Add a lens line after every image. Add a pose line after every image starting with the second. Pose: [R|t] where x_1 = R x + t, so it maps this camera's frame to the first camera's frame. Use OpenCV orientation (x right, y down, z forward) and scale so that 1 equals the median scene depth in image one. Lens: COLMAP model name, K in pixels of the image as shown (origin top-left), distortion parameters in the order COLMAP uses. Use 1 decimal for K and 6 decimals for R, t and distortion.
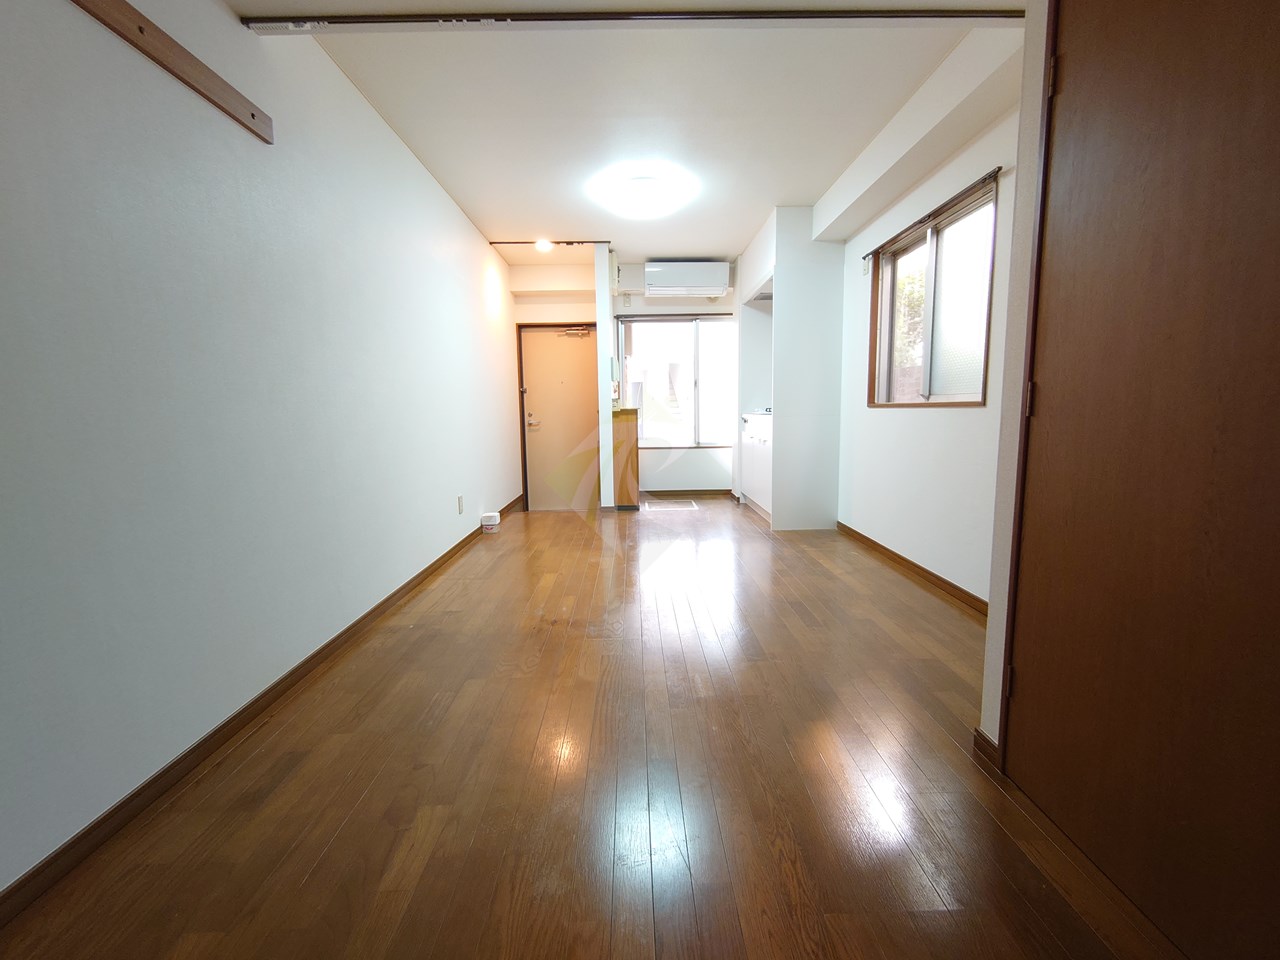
lens RADIAL K [[547.9, 0, 642.6], [0, 547.9, 472.5], [0, 0, 1]] dist [0.000624, -0.000163]
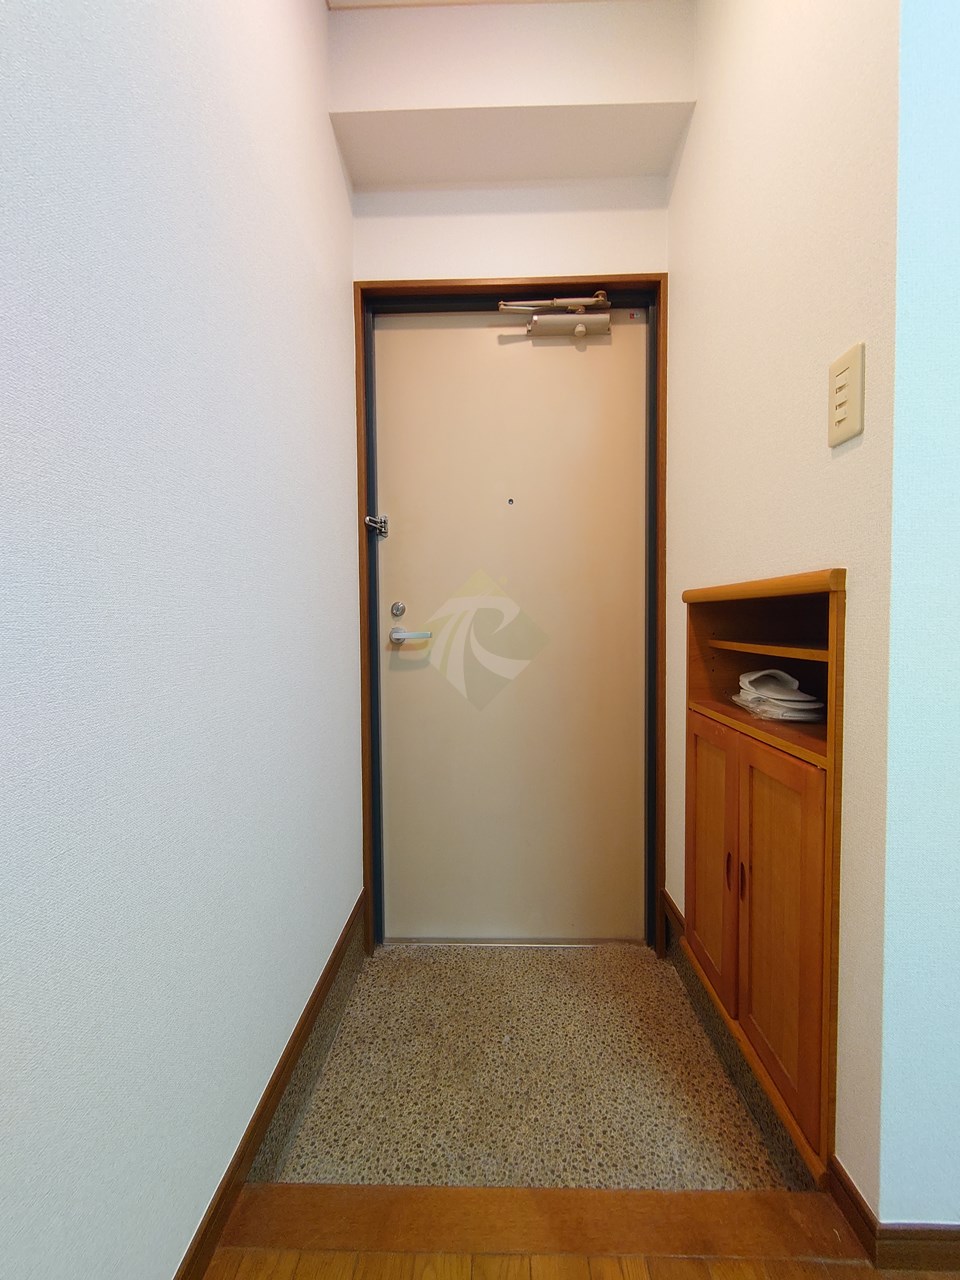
lens RADIAL K [[547.9, 0, 488.6], [0, 547.9, 644.0], [0, 0, 1]] dist [0.000624, -0.000163]
pose [[0.998675, 0.007632, -0.050882, -0.174333], [-0.012361, 0.995562, -0.093289, -0.074937], [0.049944, 0.093794, 0.994338, 0.878086]]
